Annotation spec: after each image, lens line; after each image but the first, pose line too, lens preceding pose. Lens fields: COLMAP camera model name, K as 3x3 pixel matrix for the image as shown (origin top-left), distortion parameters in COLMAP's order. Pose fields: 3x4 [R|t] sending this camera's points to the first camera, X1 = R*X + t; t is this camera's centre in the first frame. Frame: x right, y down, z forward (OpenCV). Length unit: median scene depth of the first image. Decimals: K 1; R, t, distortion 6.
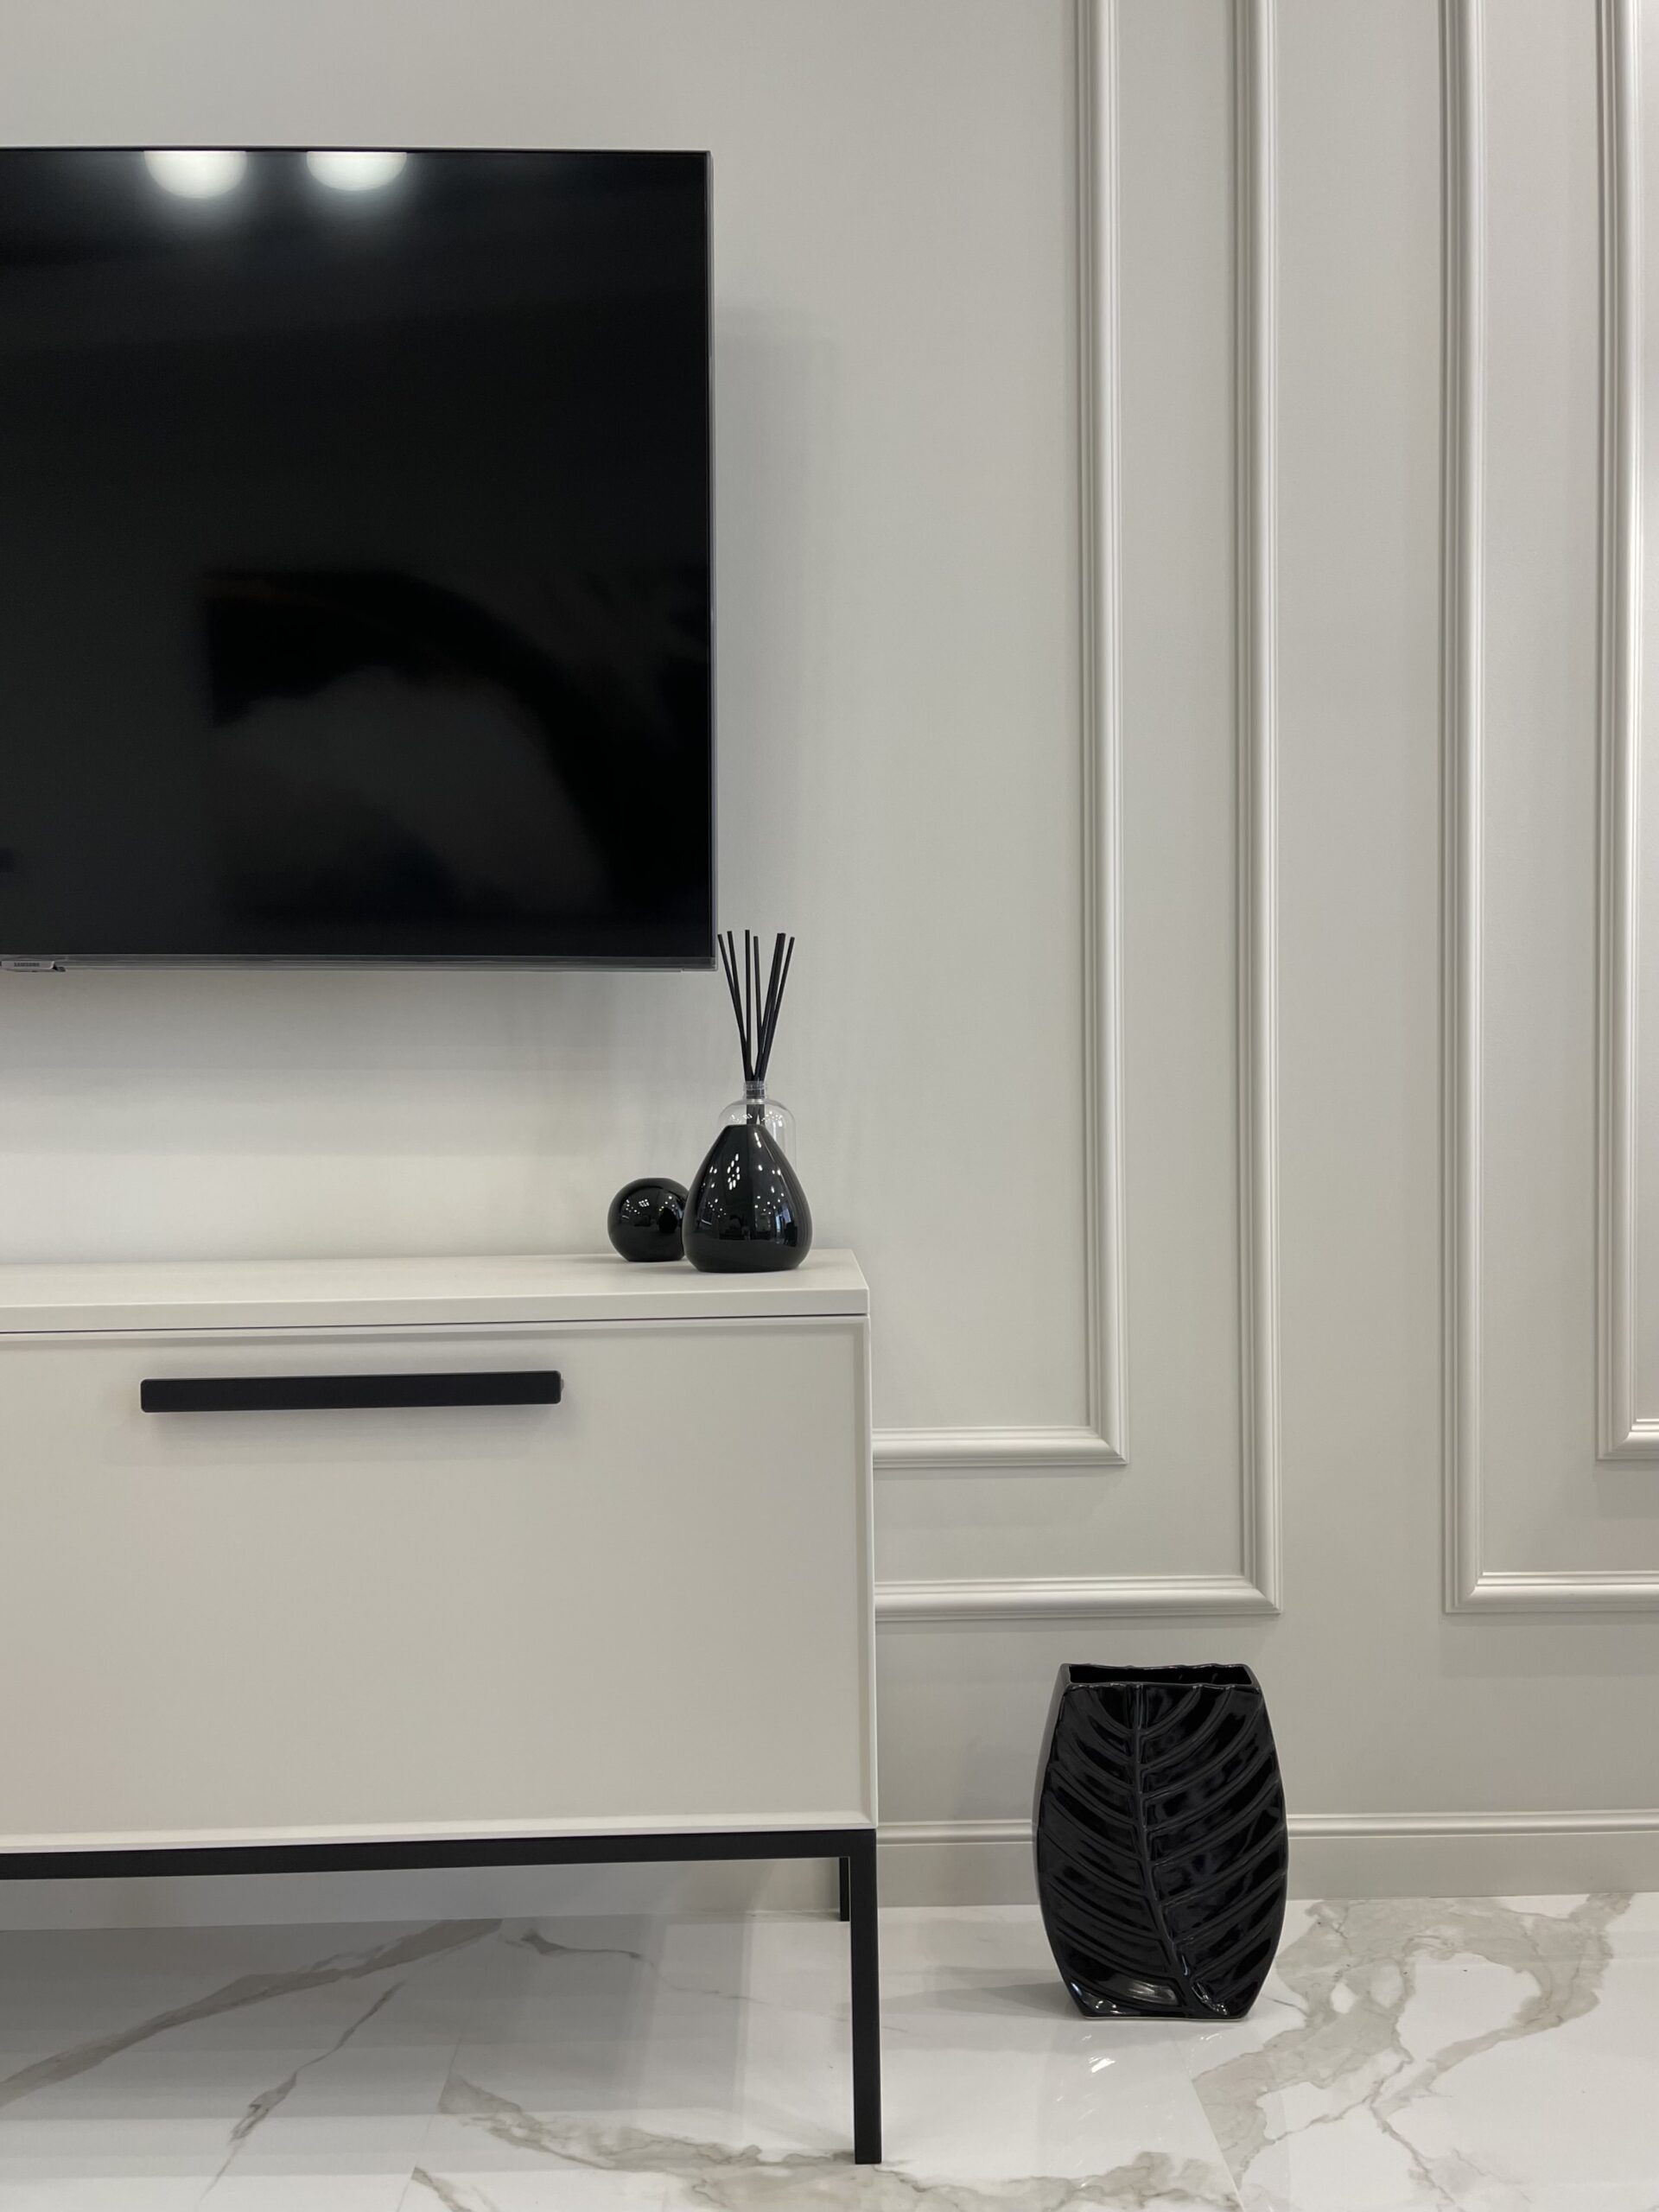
lens RADIAL K [[1783.6, 0, 831.5], [0, 1783.6, 1186.8], [0, 0, 1]] dist [0.092955, -0.165480]
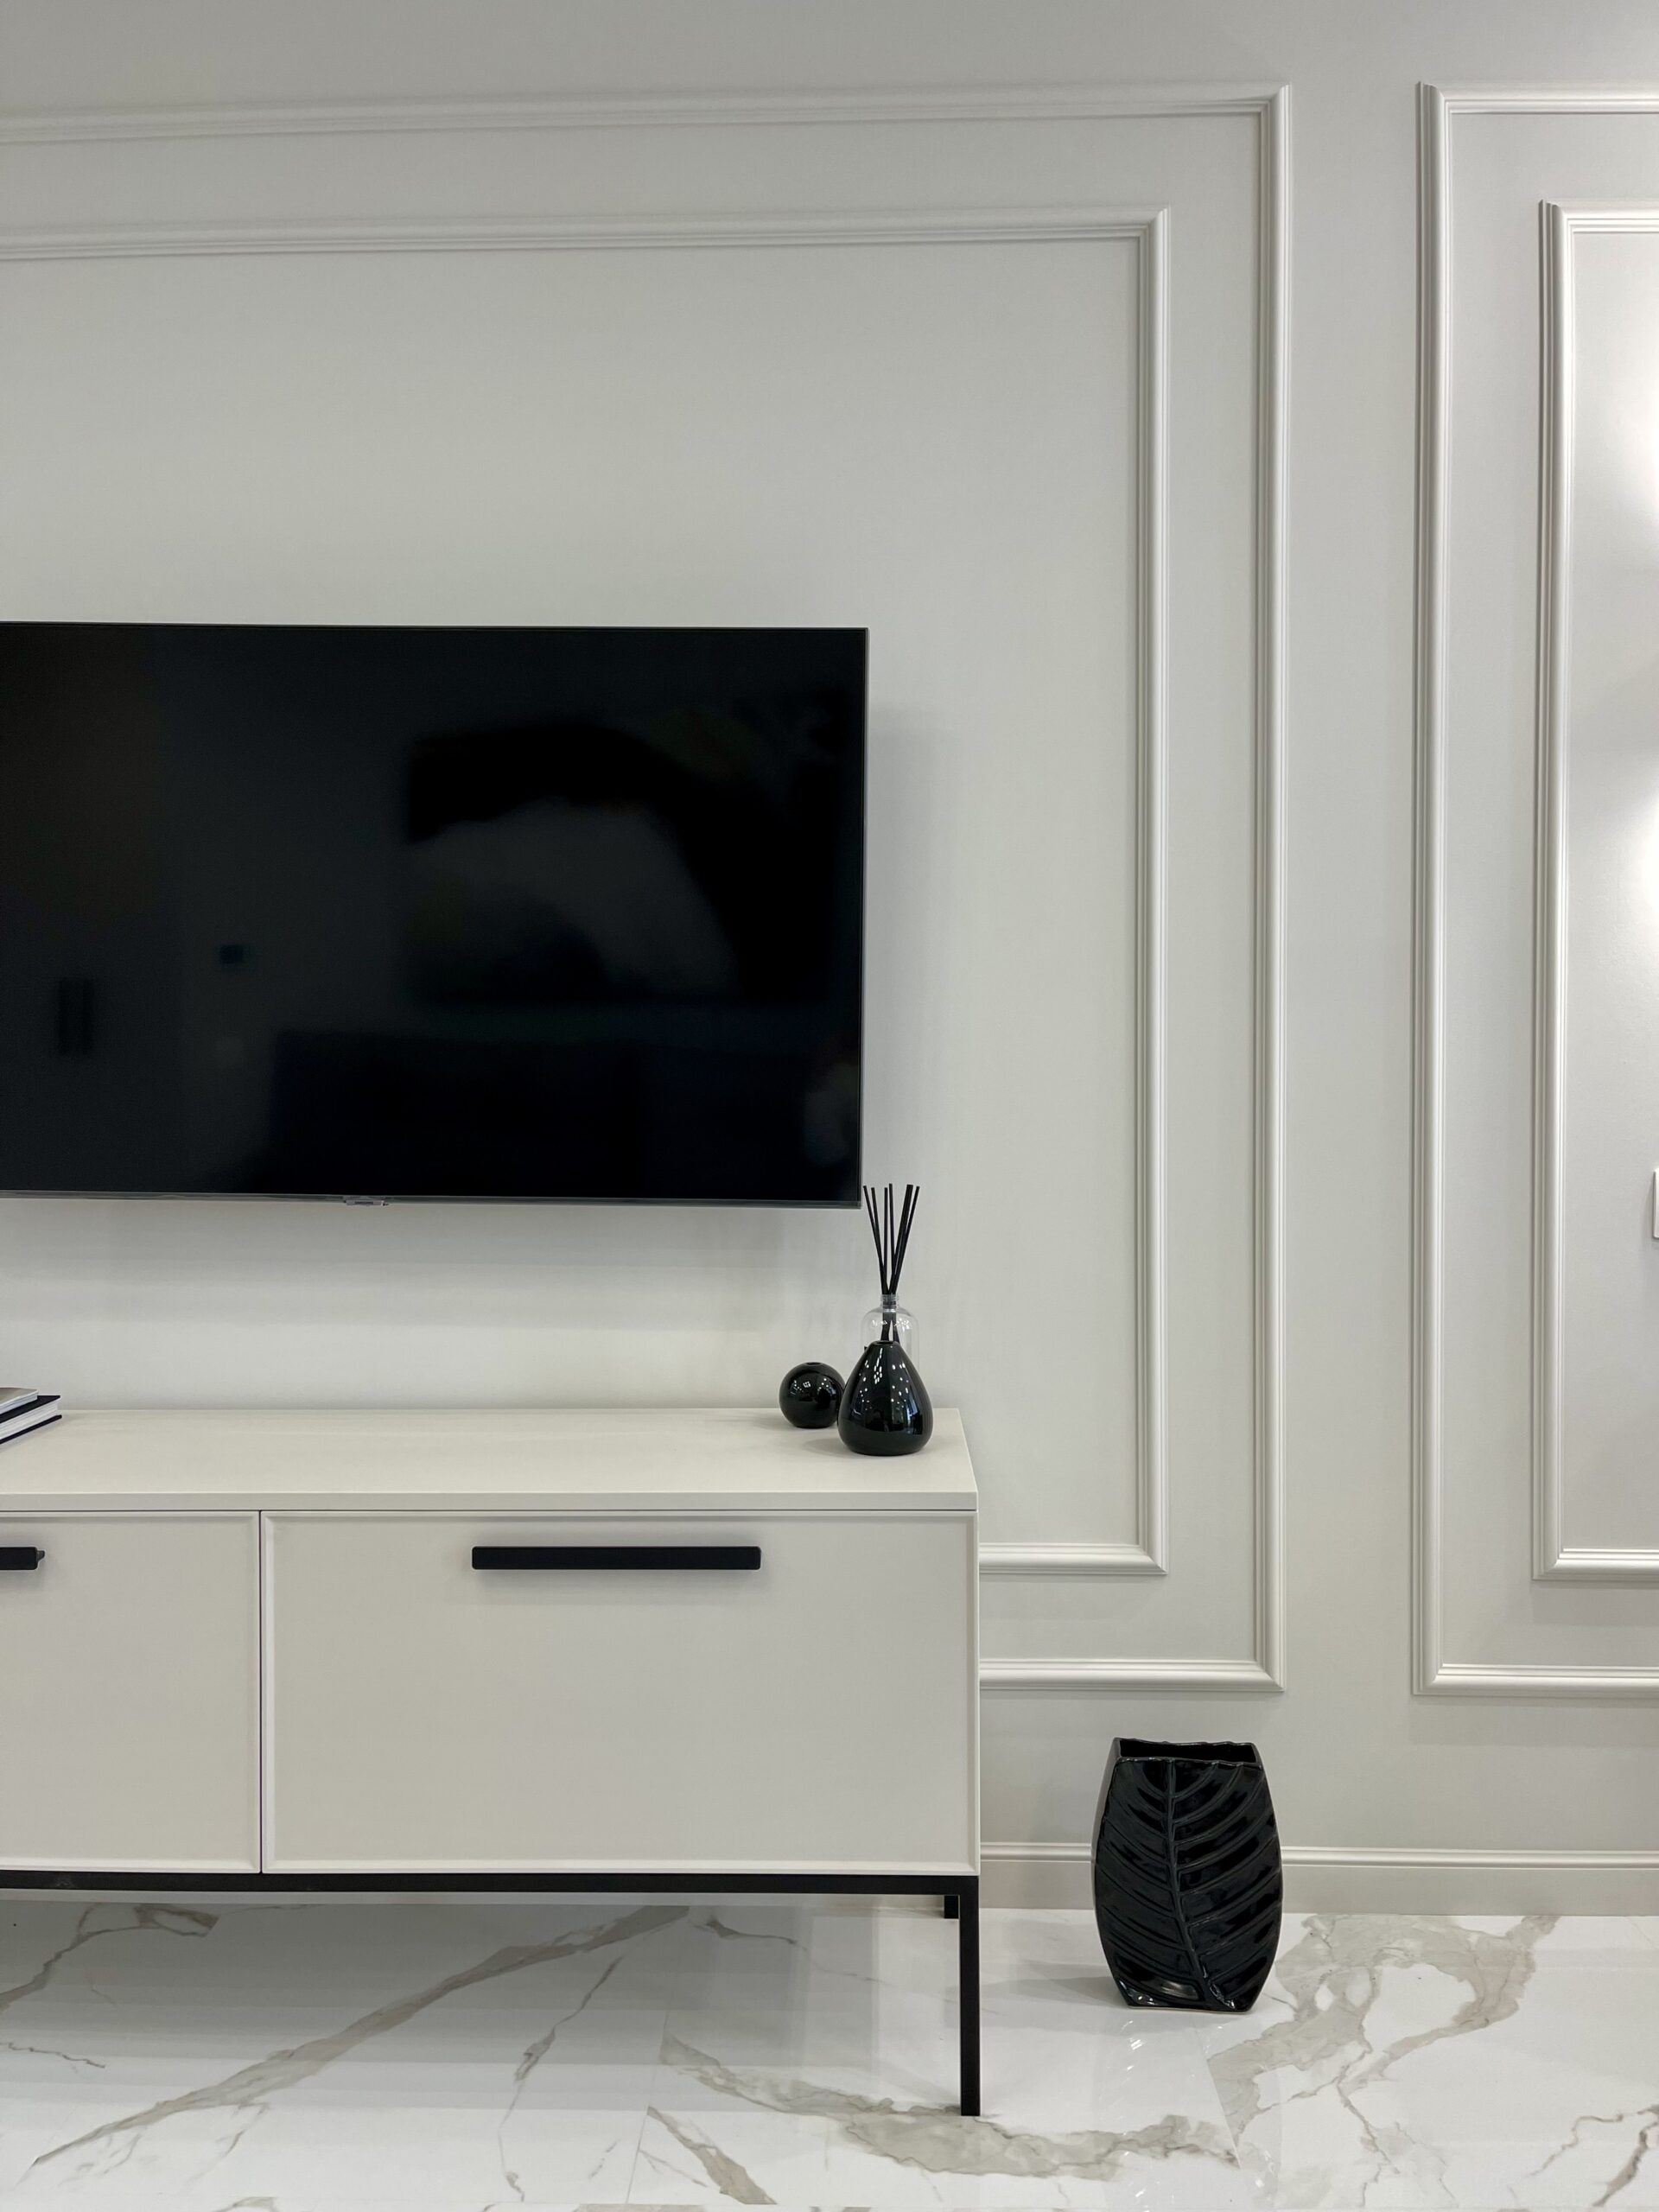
lens RADIAL K [[1673.9, 0, 829.5], [0, 1673.9, 1106.0], [0, 0, 1]] dist [0.091407, -0.128322]
pose [[0.998777, 0.011693, -0.048049, -0.029796], [-0.012266, 0.999857, -0.011667, -0.193110], [0.047905, 0.012242, 0.998777, -0.284640]]
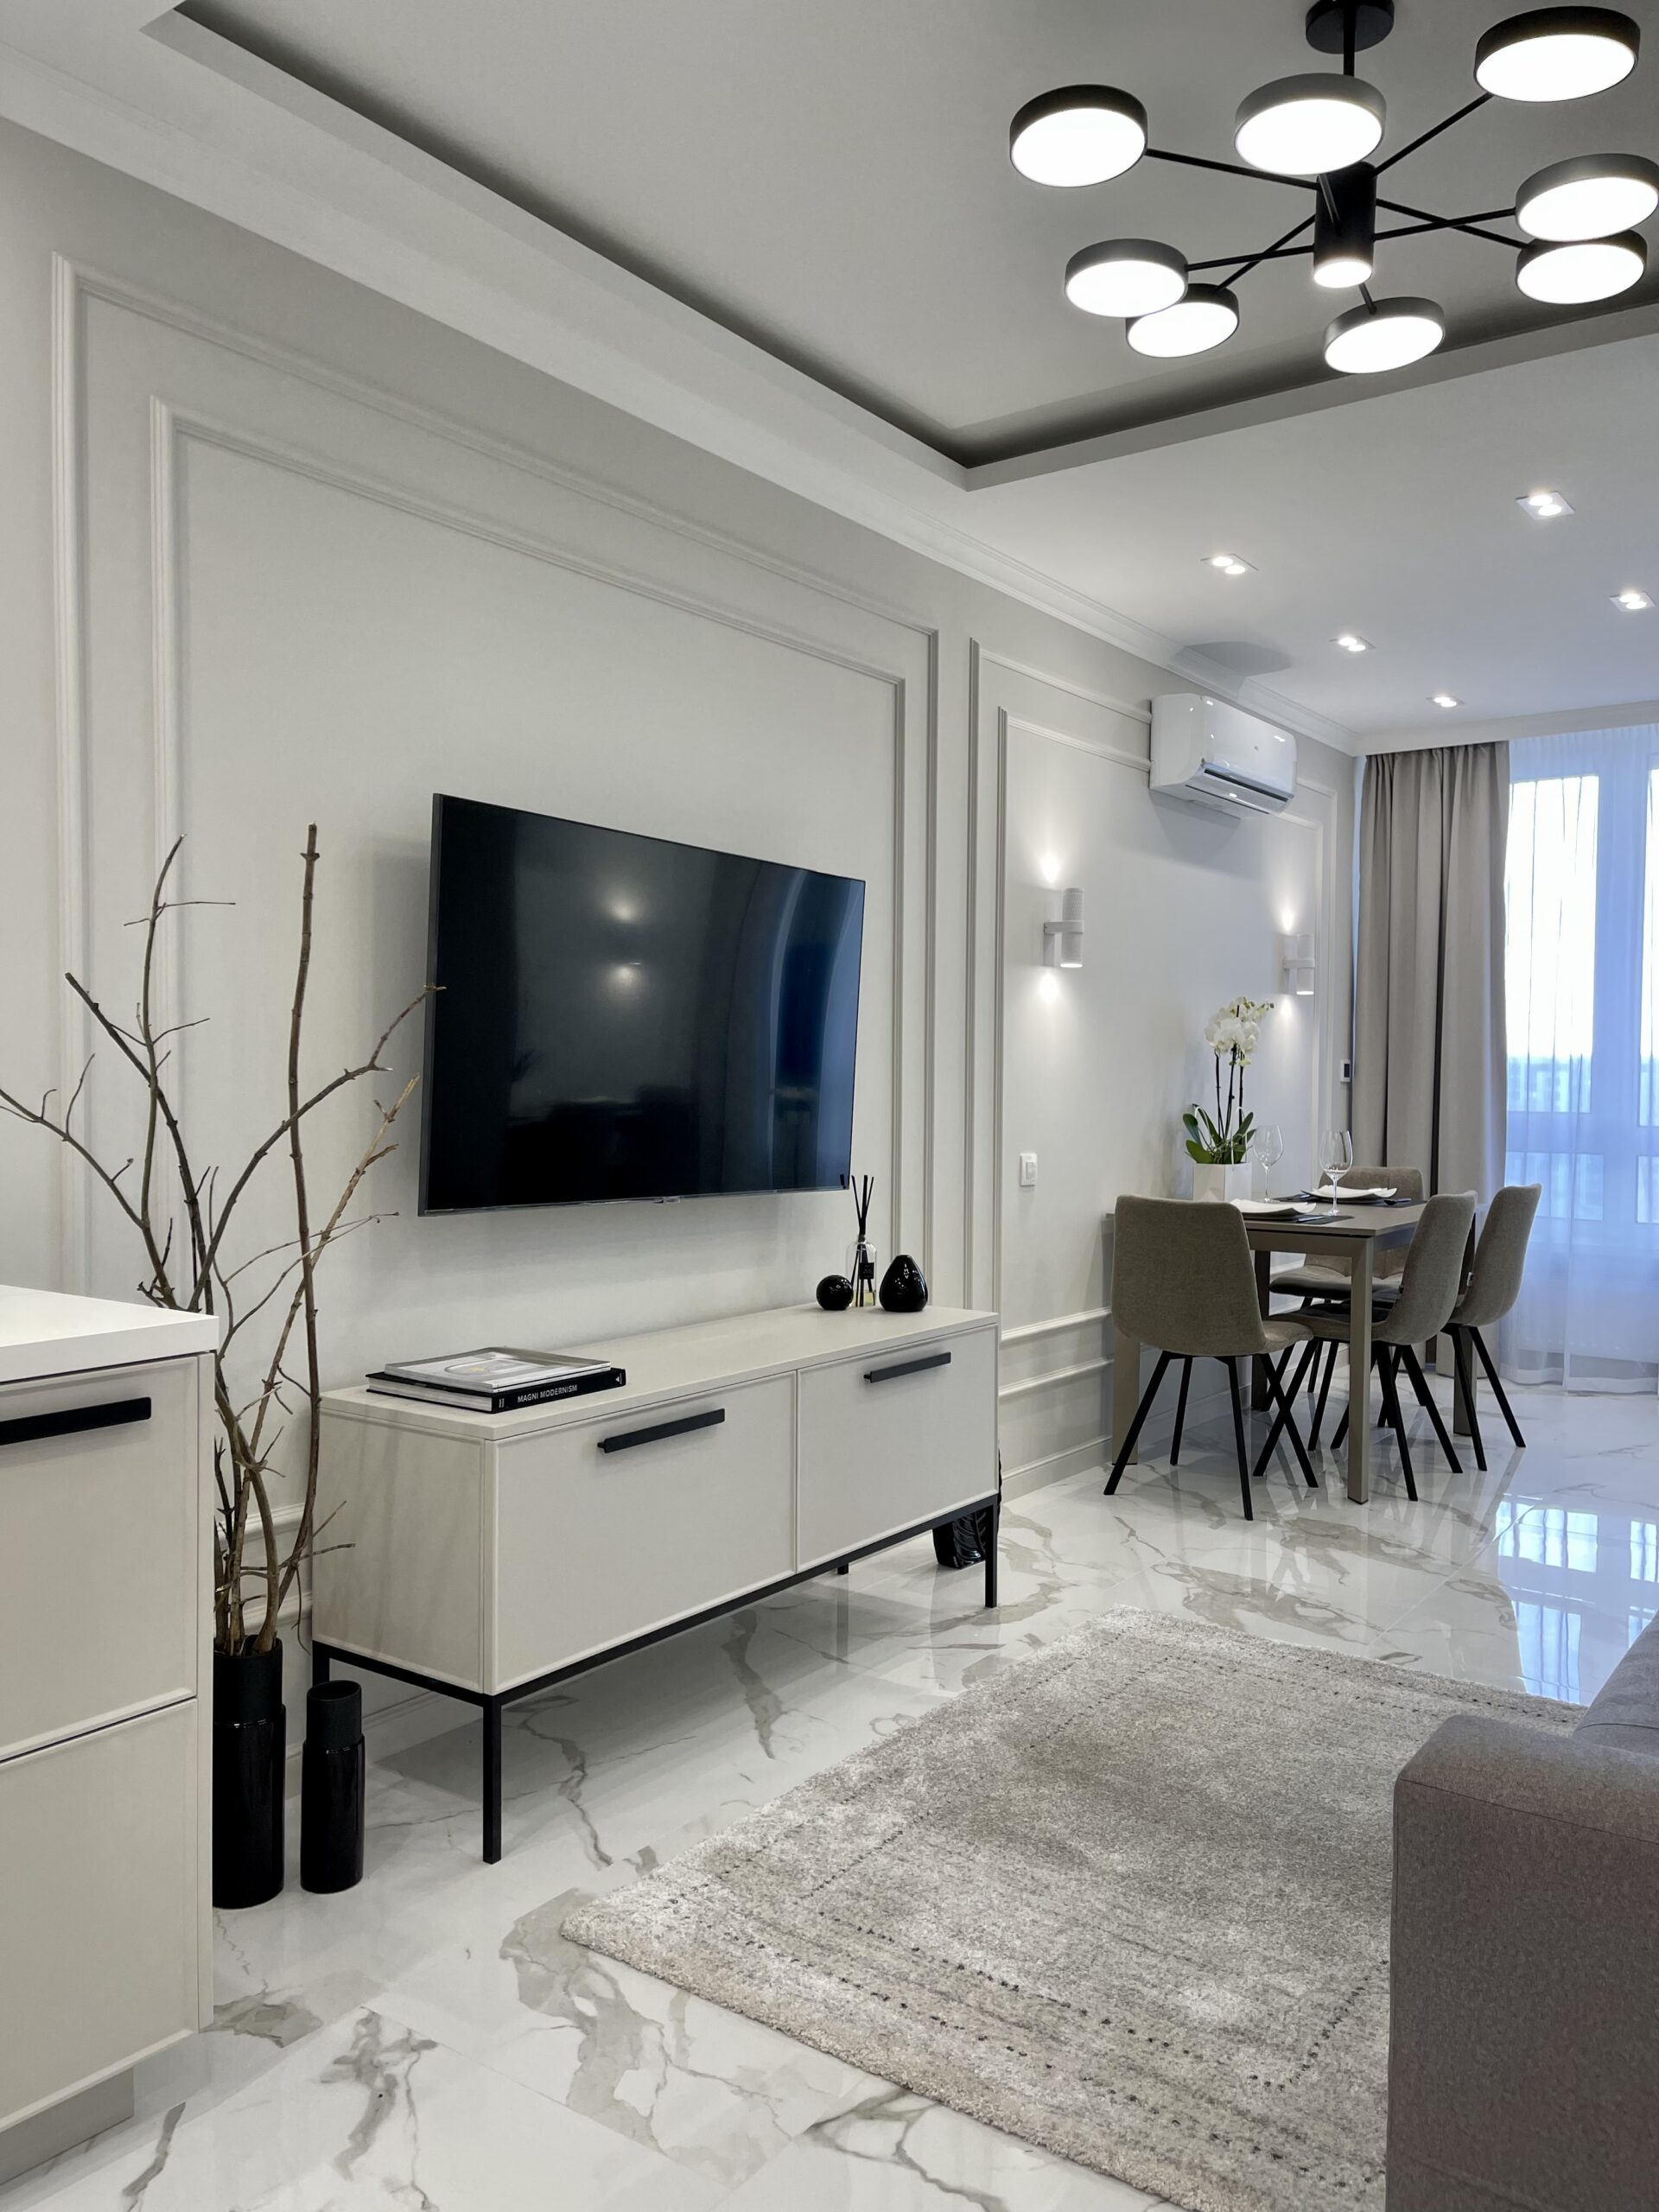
lens RADIAL K [[1673.9, 0, 829.5], [0, 1673.9, 1106.0], [0, 0, 1]] dist [0.091407, -0.128322]
pose [[0.600862, 0.002964, 0.799347, -2.037407], [0.011540, 0.999857, -0.012382, -0.219816], [-0.799269, 0.016664, 0.600742, -0.404771]]
